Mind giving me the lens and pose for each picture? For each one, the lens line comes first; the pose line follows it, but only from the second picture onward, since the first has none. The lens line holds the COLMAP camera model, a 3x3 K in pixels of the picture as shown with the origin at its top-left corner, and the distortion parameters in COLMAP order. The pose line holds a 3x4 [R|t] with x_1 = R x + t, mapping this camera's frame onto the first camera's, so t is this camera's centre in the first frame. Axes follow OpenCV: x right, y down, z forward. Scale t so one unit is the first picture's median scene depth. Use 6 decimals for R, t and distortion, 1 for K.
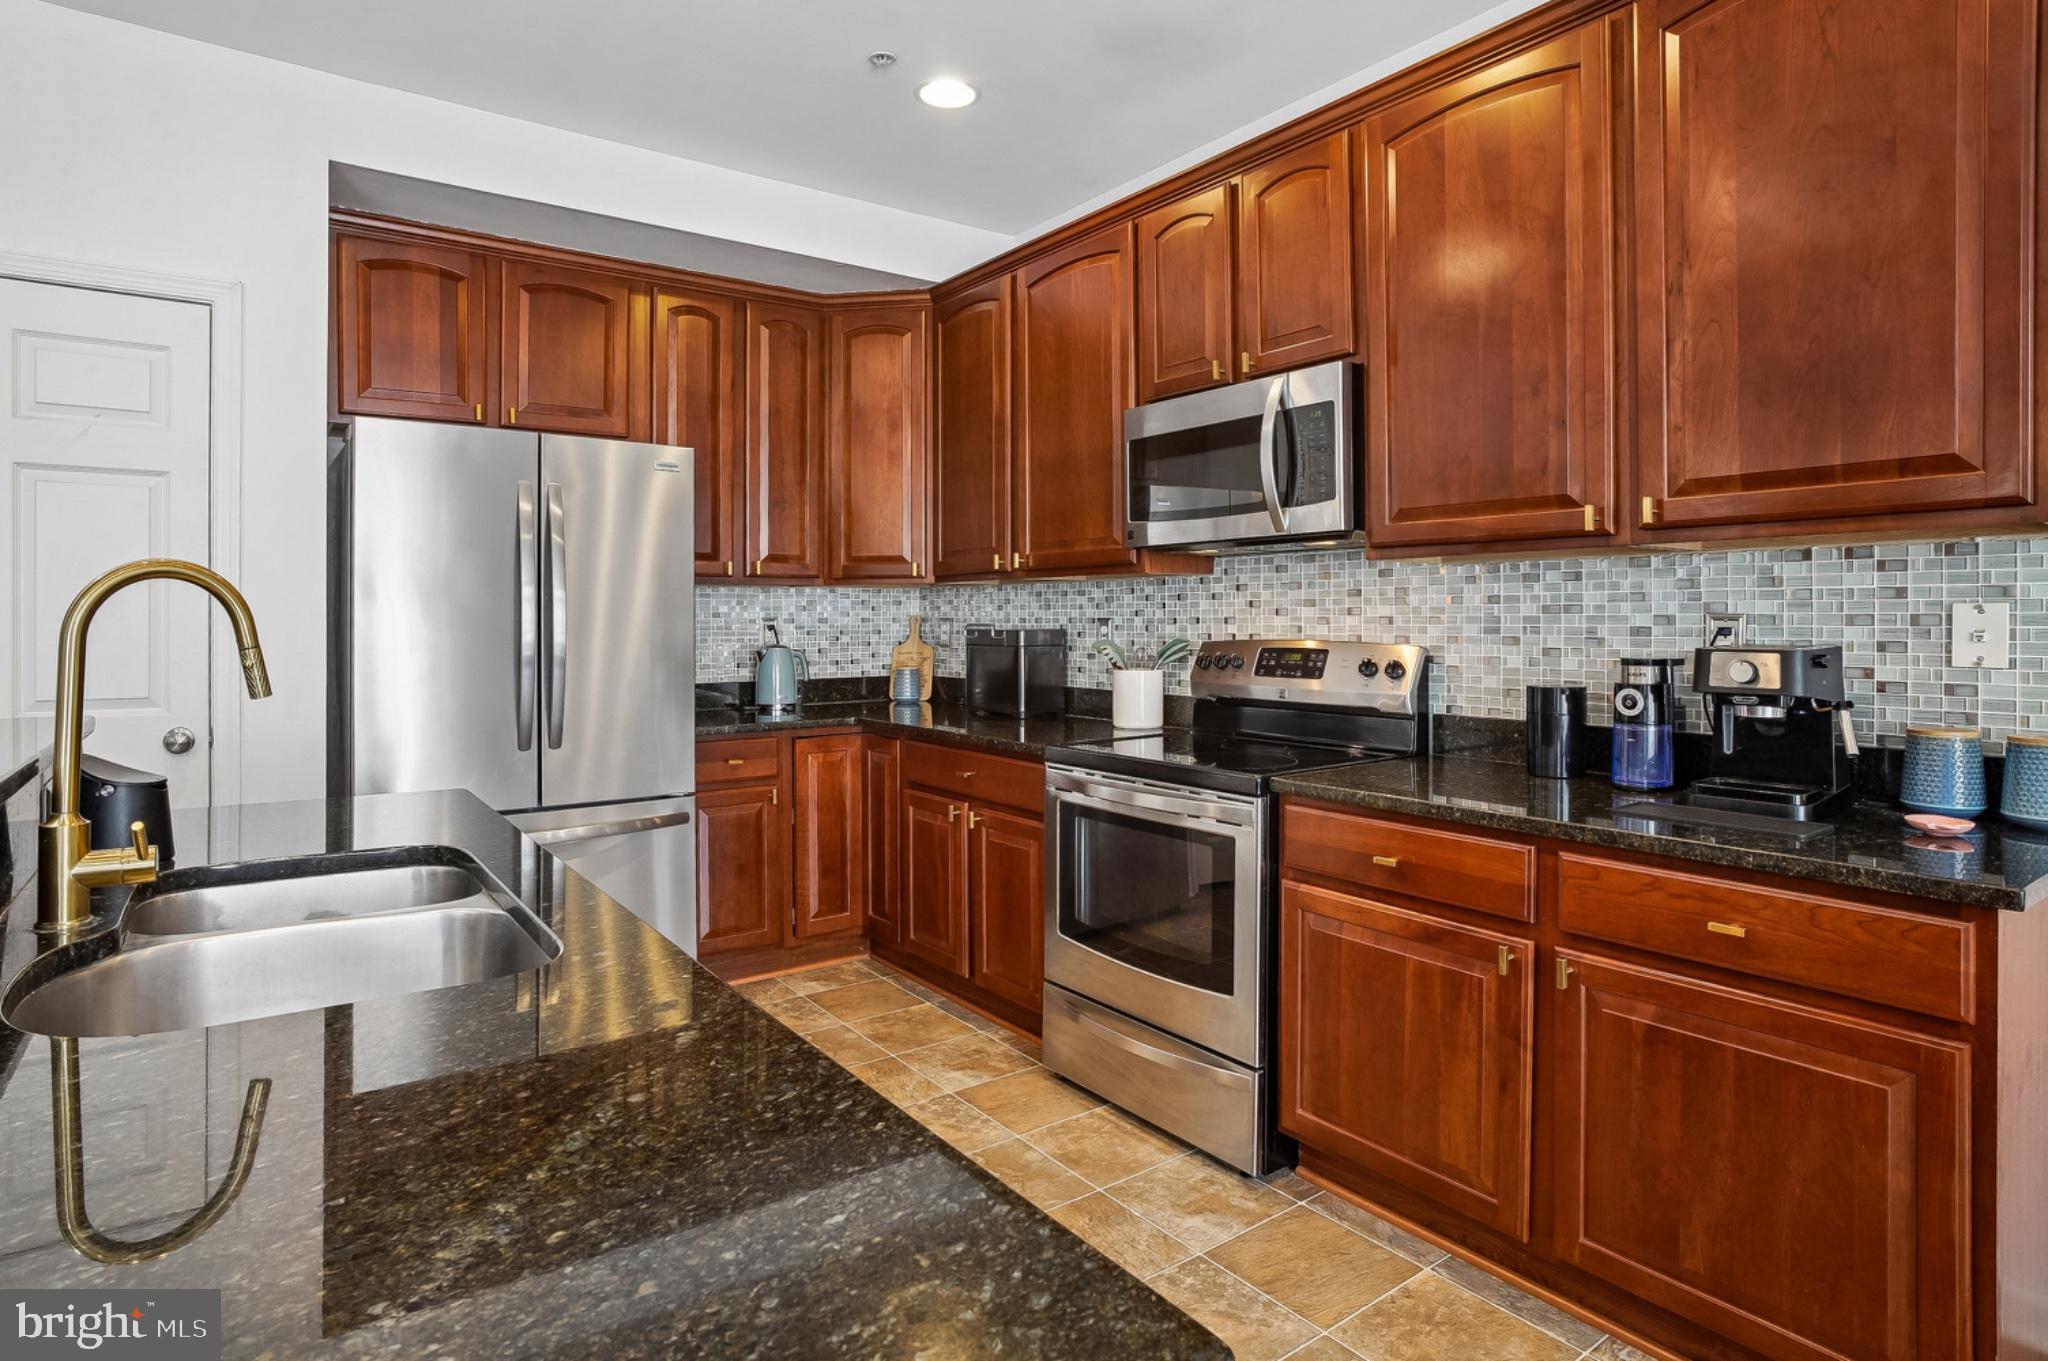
lens RADIAL K [[1082.0, 0, 998.2], [0, 1082.0, 617.7], [0, 0, 1]] dist [-0.053615, 0.024476]
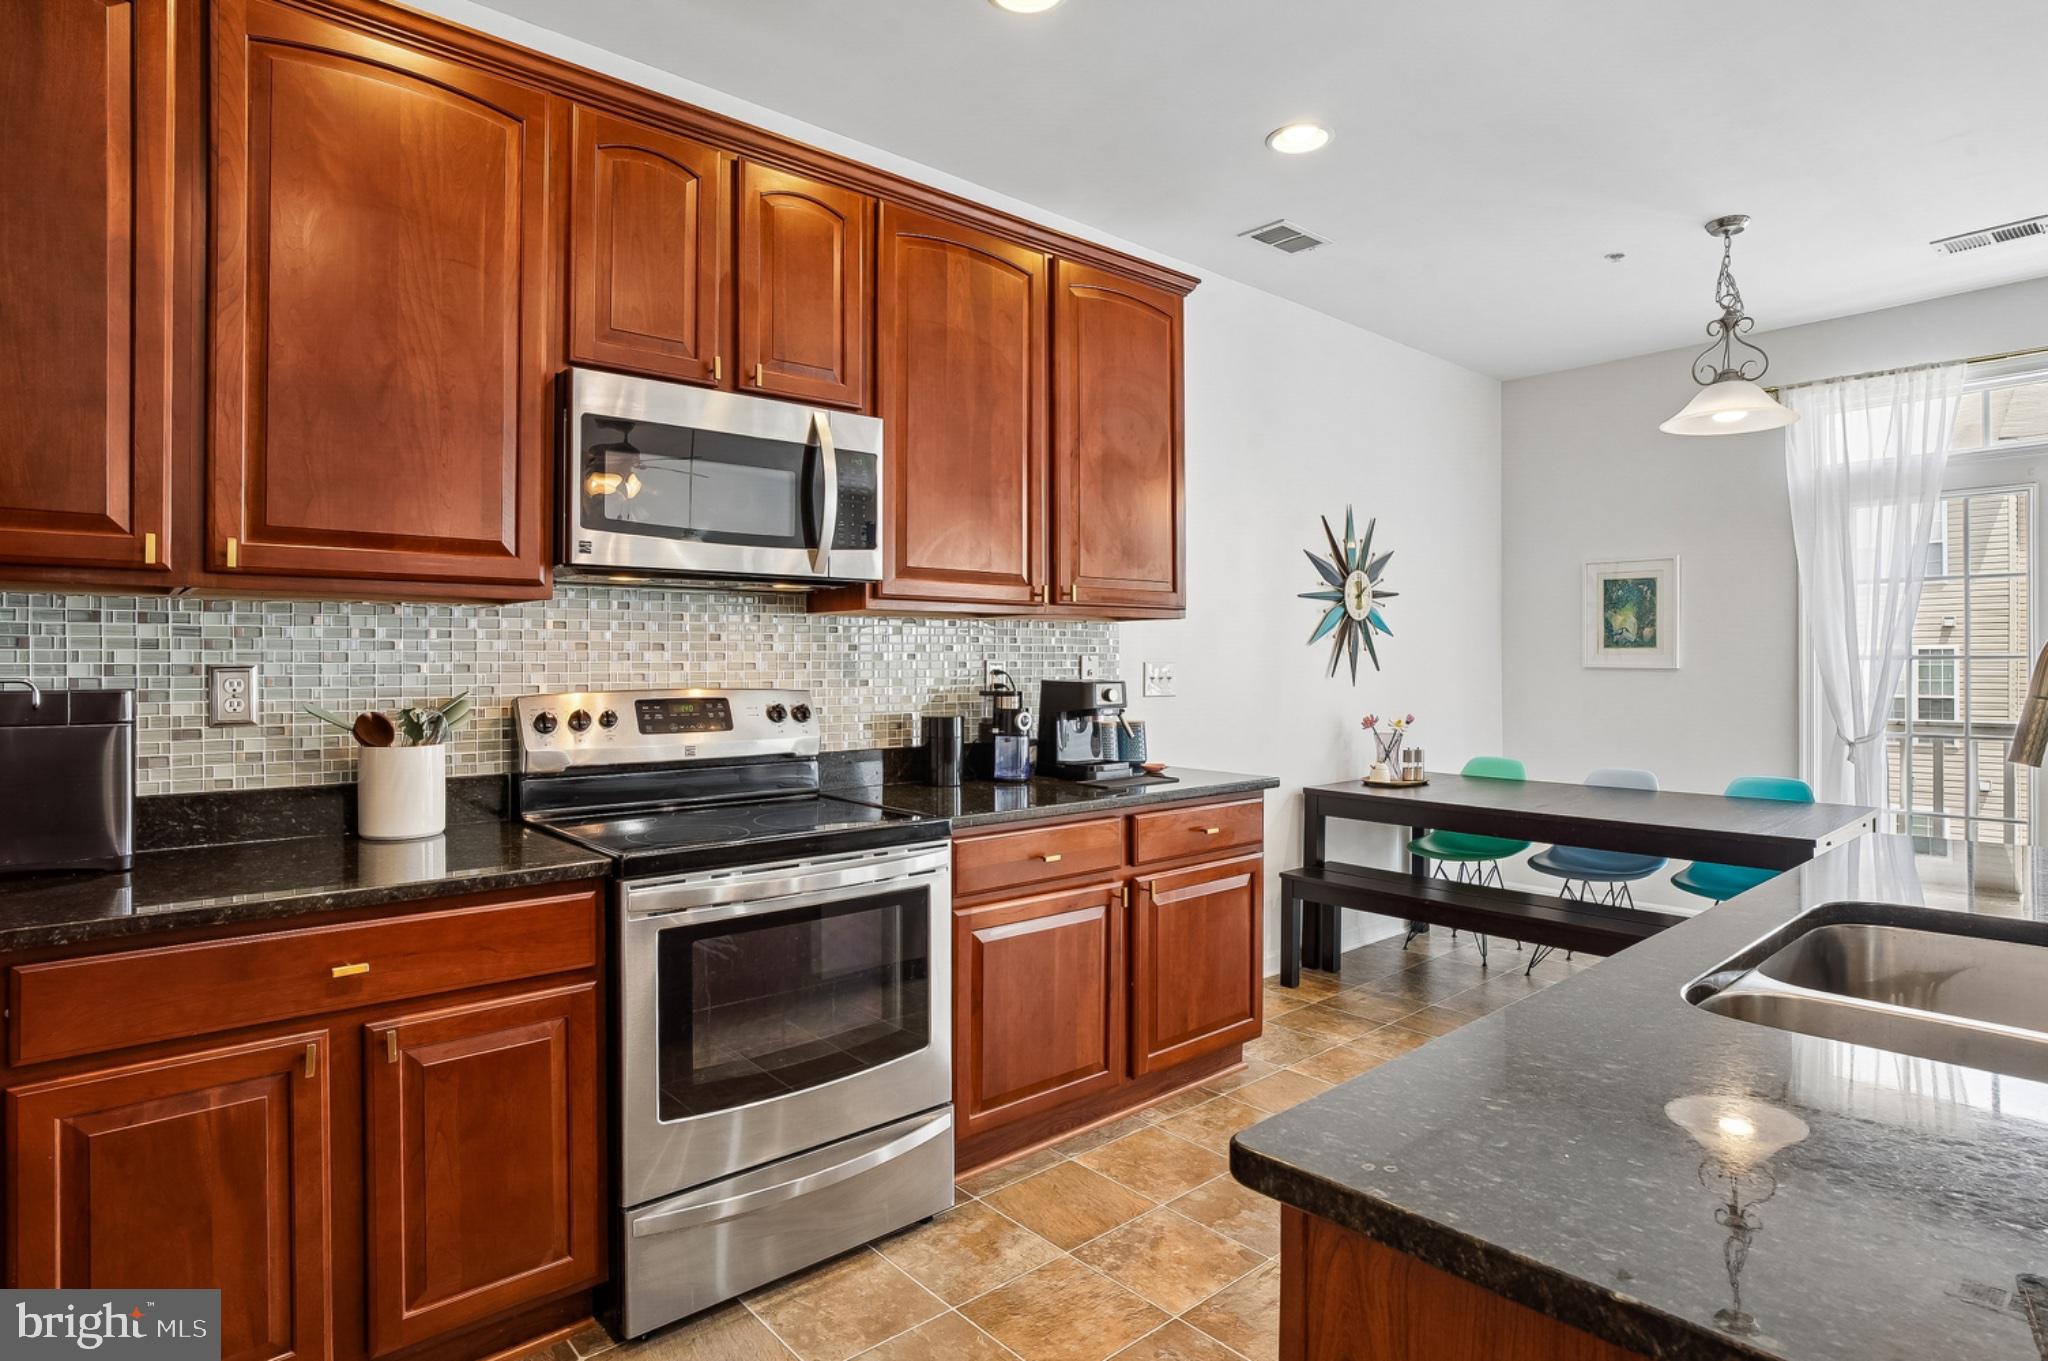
lens RADIAL K [[1082.0, 0, 1005.8], [0, 1082.0, 661.3], [0, 0, 1]] dist [-0.053615, 0.024476]
pose [[-0.090587, 0.003504, 0.995882, -0.735299], [0.002644, 0.999991, -0.003278, 0.002113], [-0.995885, 0.002337, -0.090595, 0.964858]]
